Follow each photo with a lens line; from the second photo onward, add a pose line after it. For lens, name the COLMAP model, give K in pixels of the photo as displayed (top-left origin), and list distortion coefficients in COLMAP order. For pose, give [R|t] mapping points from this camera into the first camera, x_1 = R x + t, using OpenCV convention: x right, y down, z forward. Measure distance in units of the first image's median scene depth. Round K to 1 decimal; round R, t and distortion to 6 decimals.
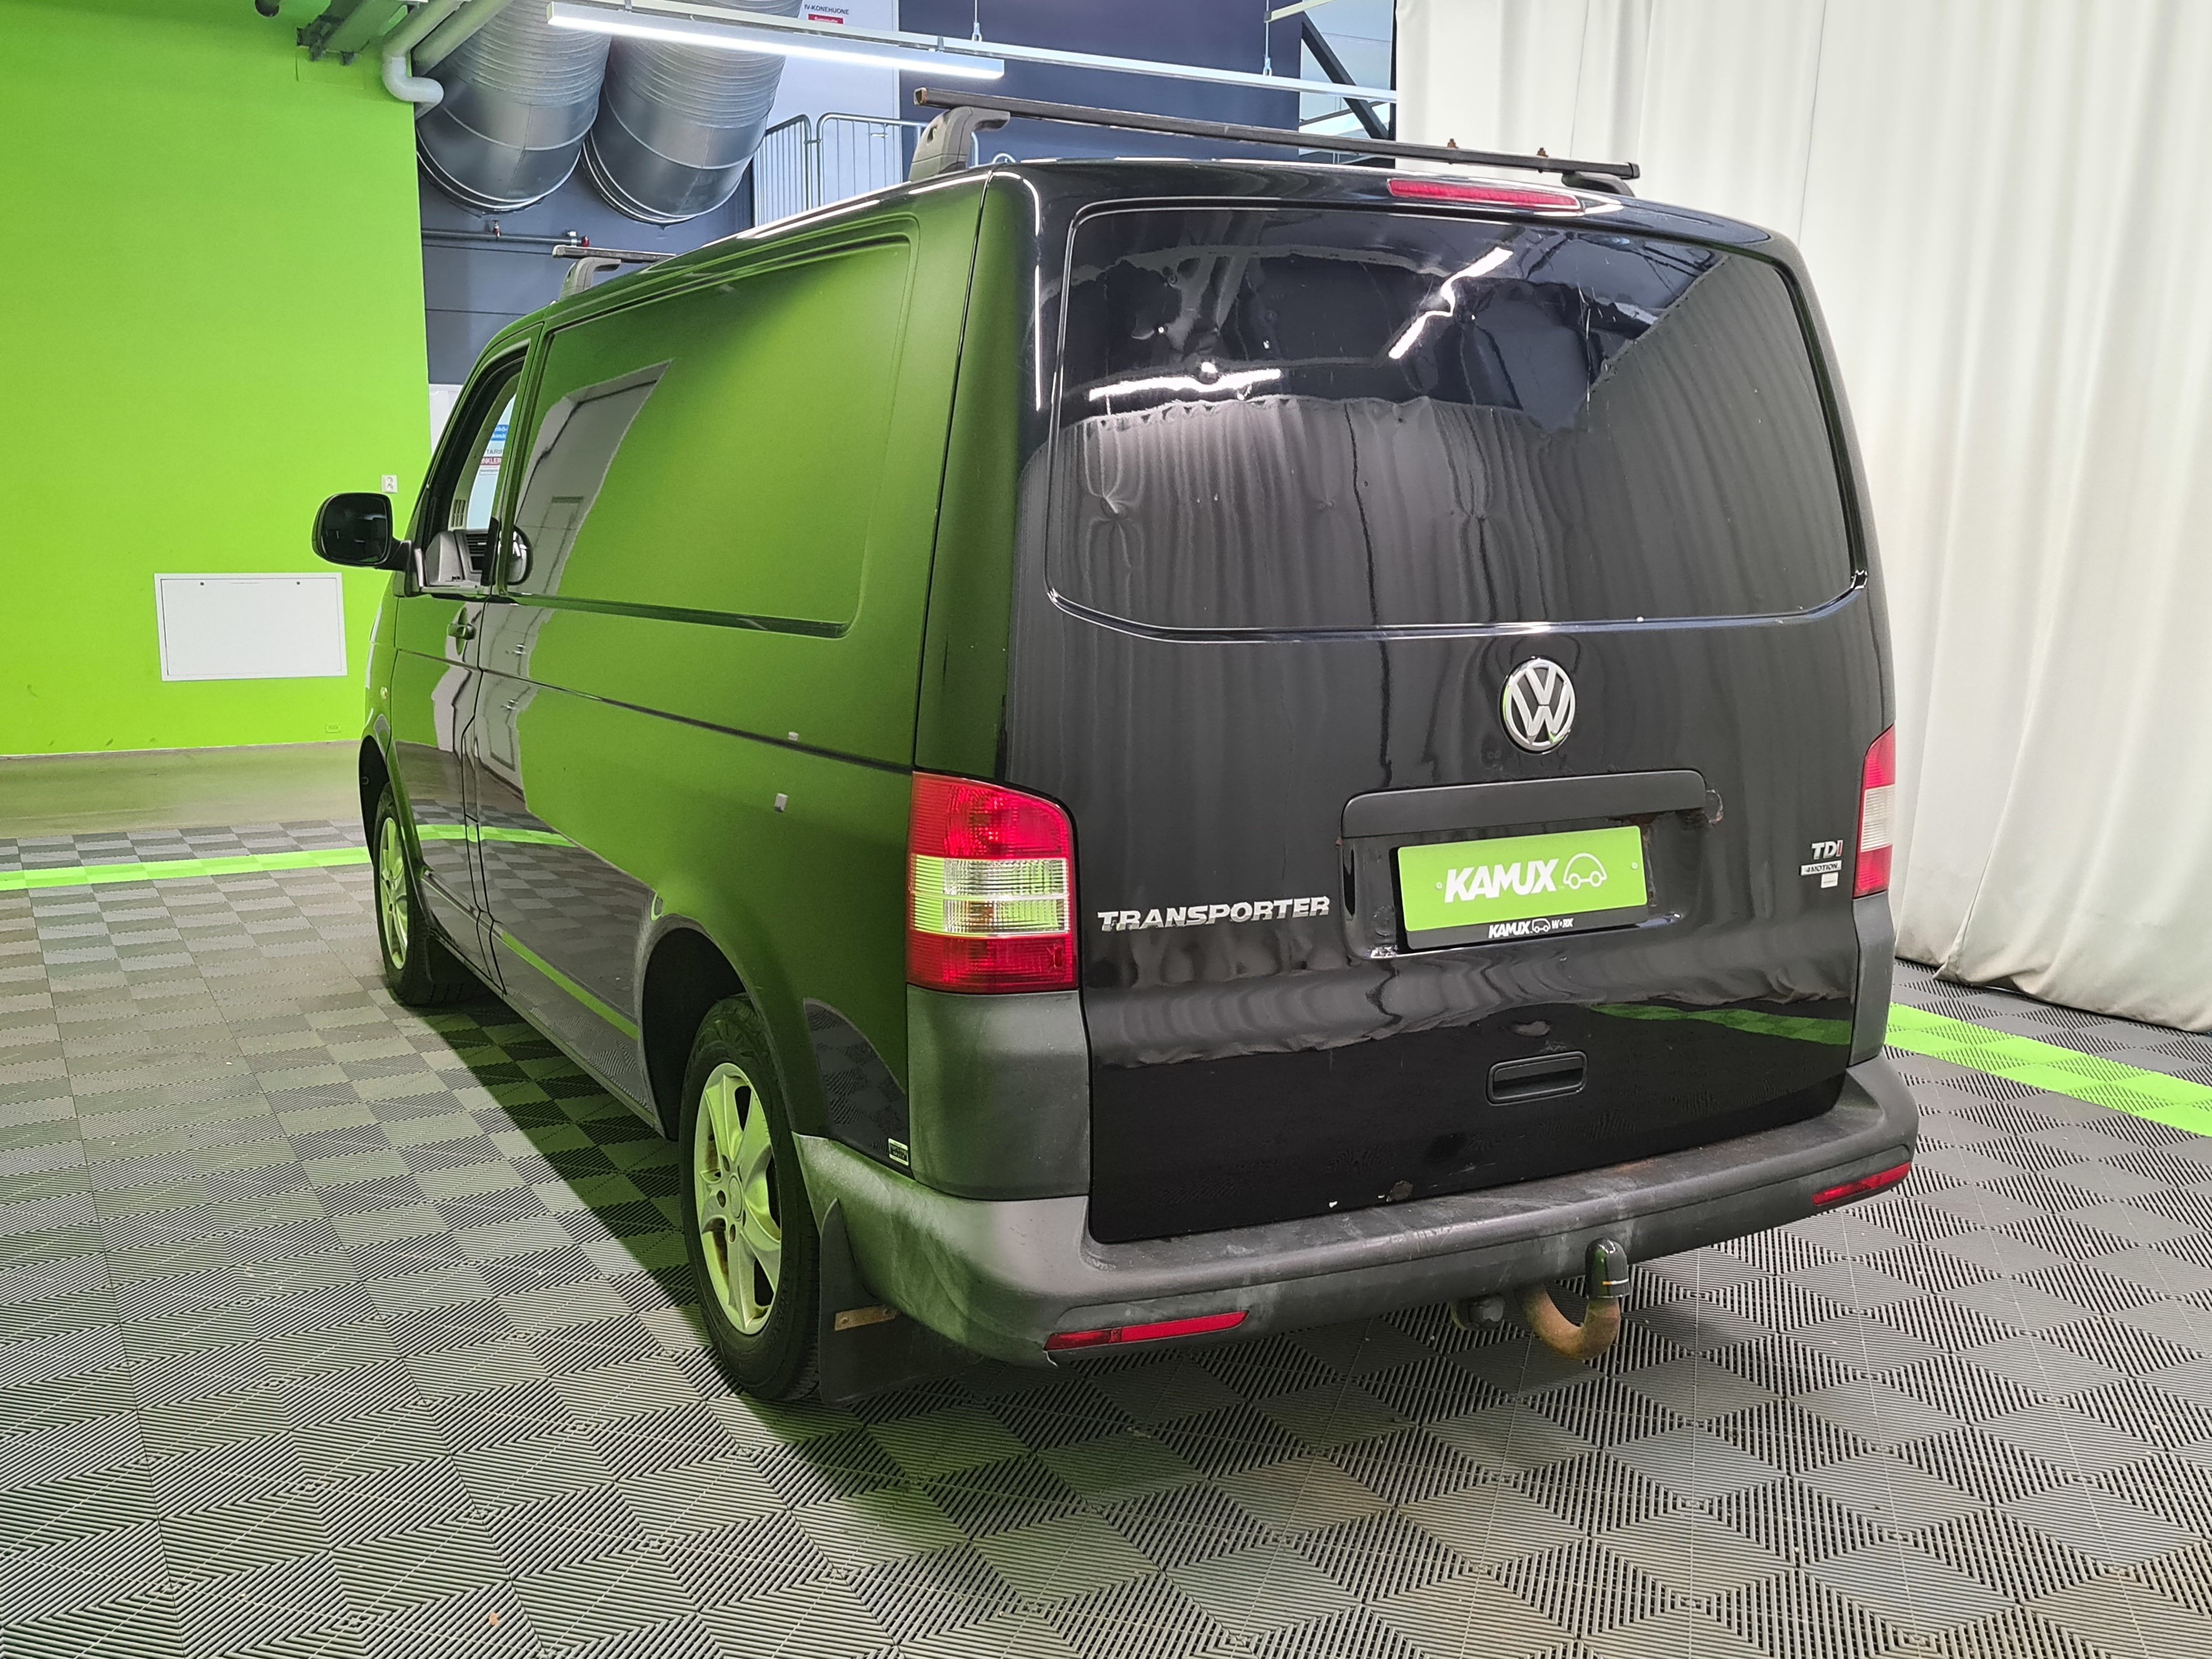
lens RADIAL K [[1832.1, 0, 1106.0], [0, 1832.1, 829.5], [0, 0, 1]] dist [0.014009, 0.009116]
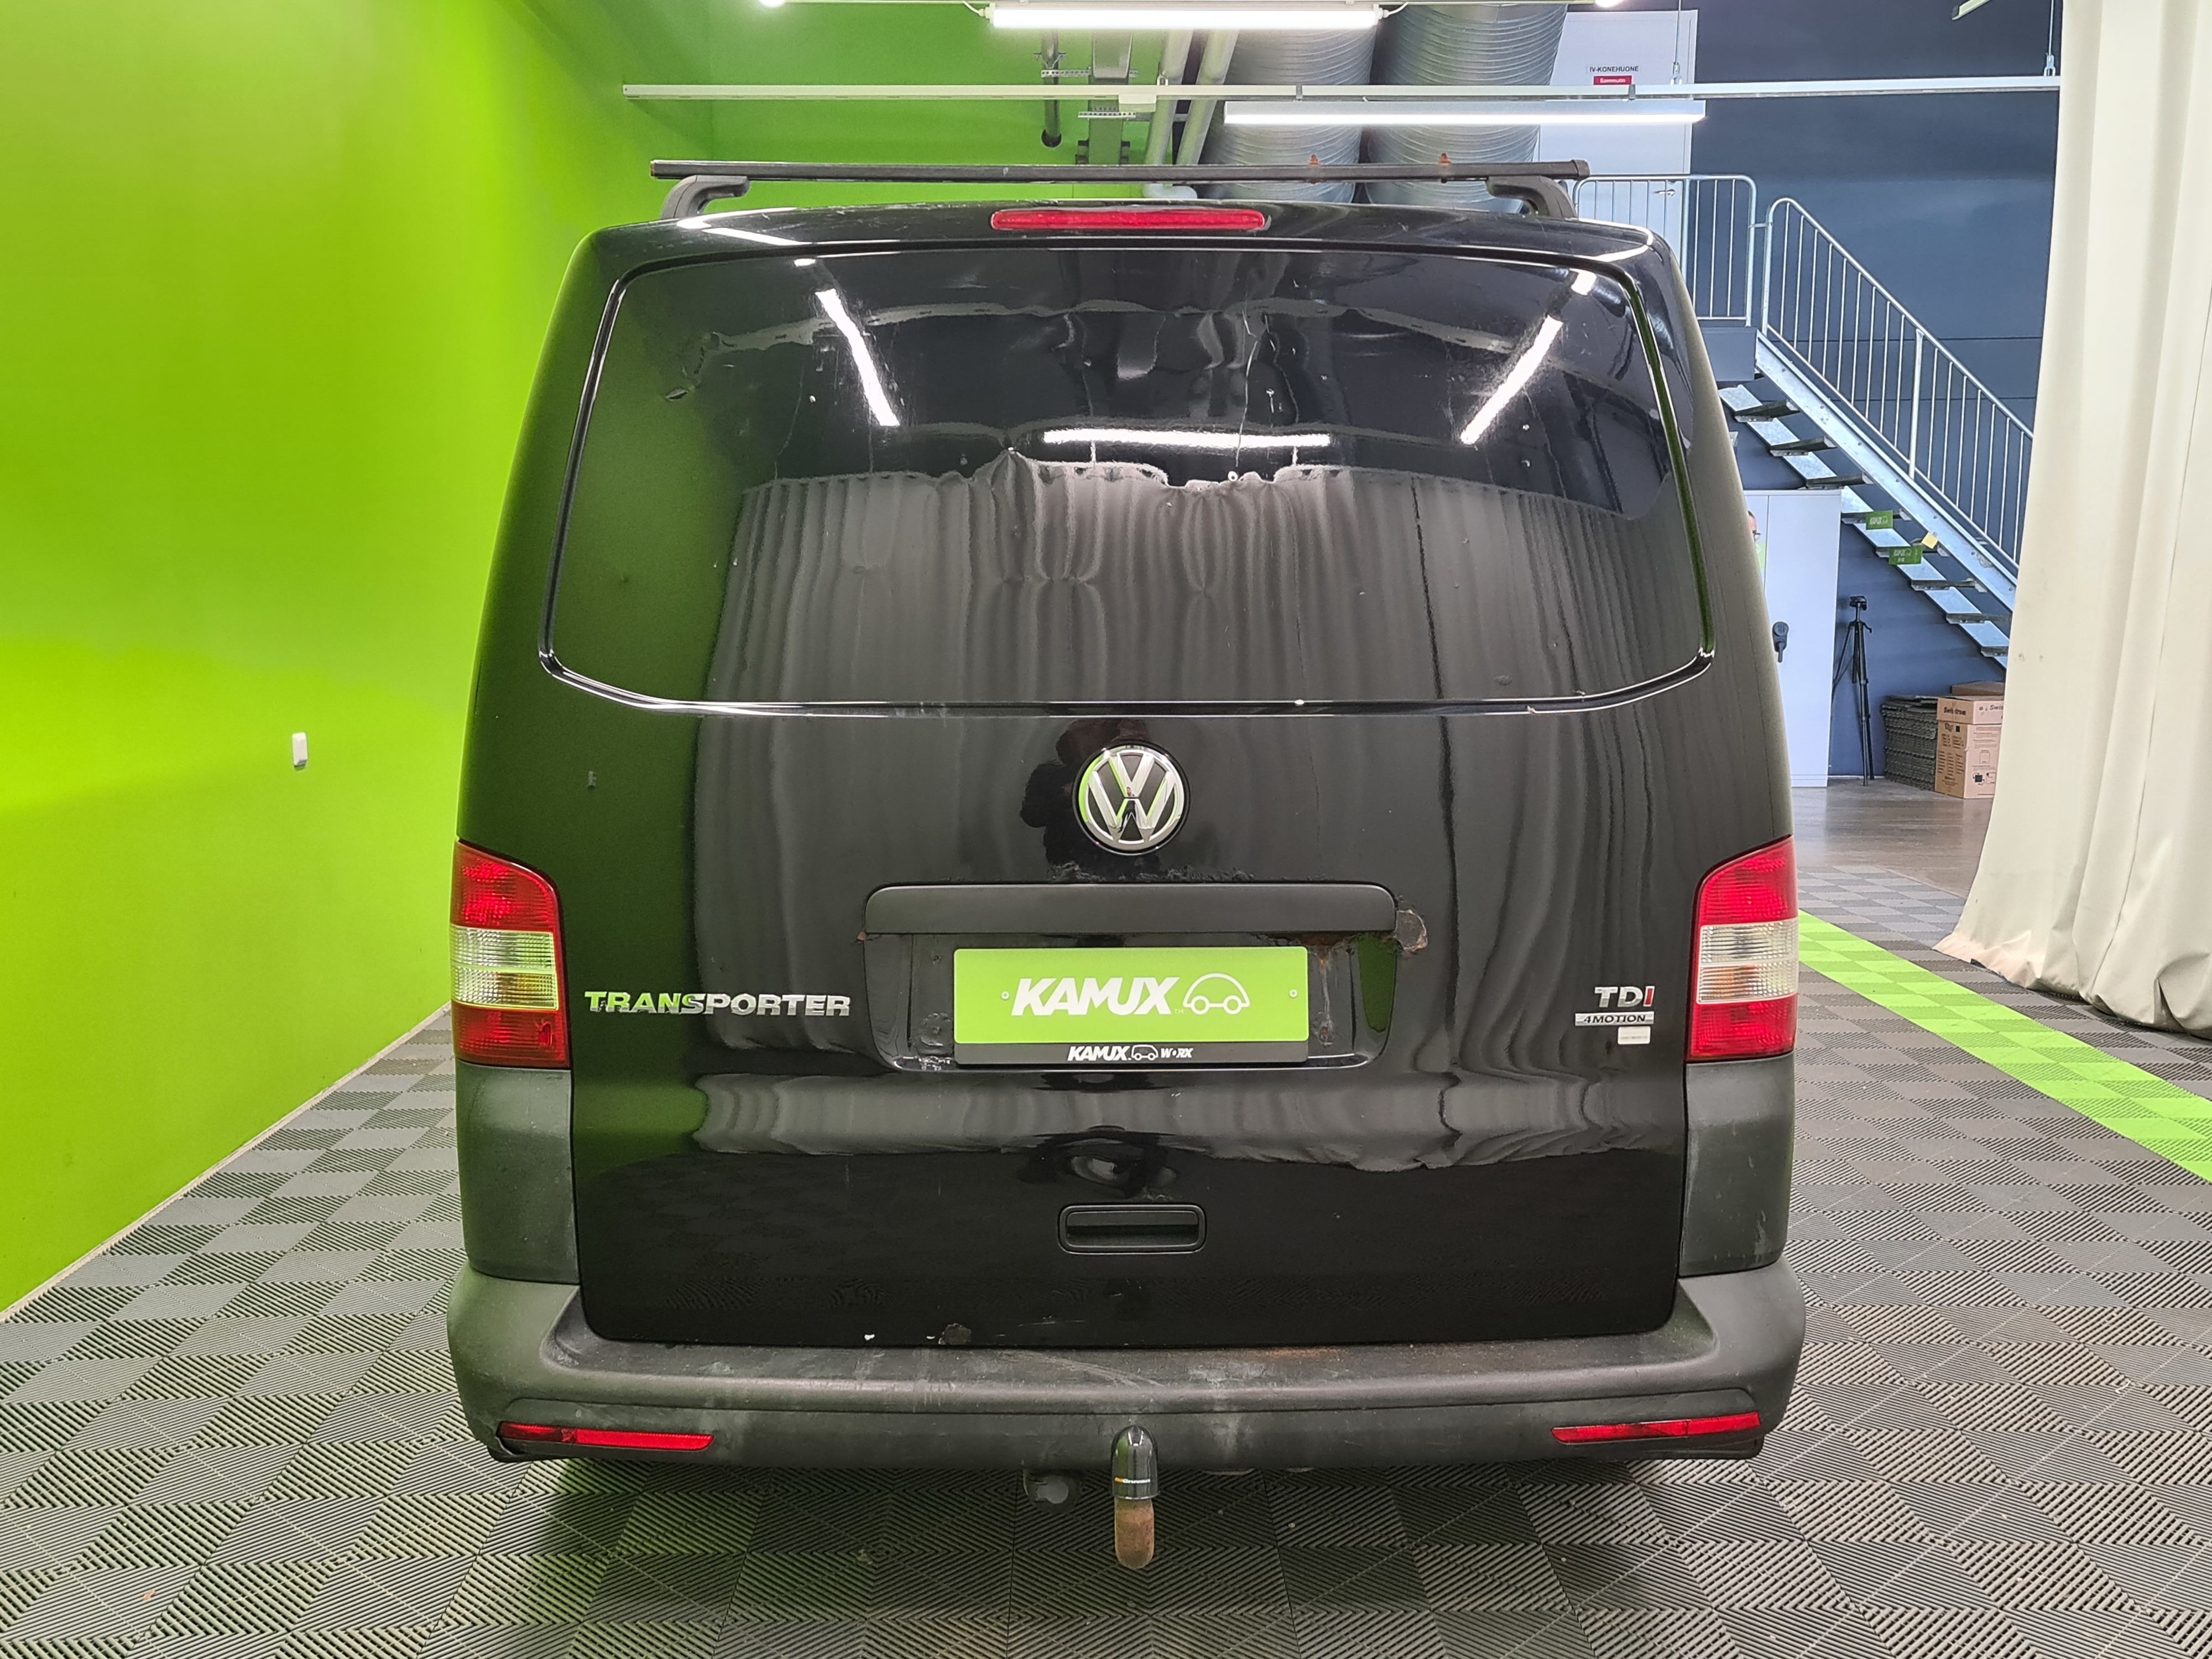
lens RADIAL K [[1832.1, 0, 1106.0], [0, 1832.1, 829.5], [0, 0, 1]] dist [0.014009, 0.009116]
pose [[0.914620, 0.047022, -0.401570, 0.595108], [-0.065055, 0.997388, -0.031380, -0.025698], [0.399046, 0.054825, 0.915291, 0.206476]]
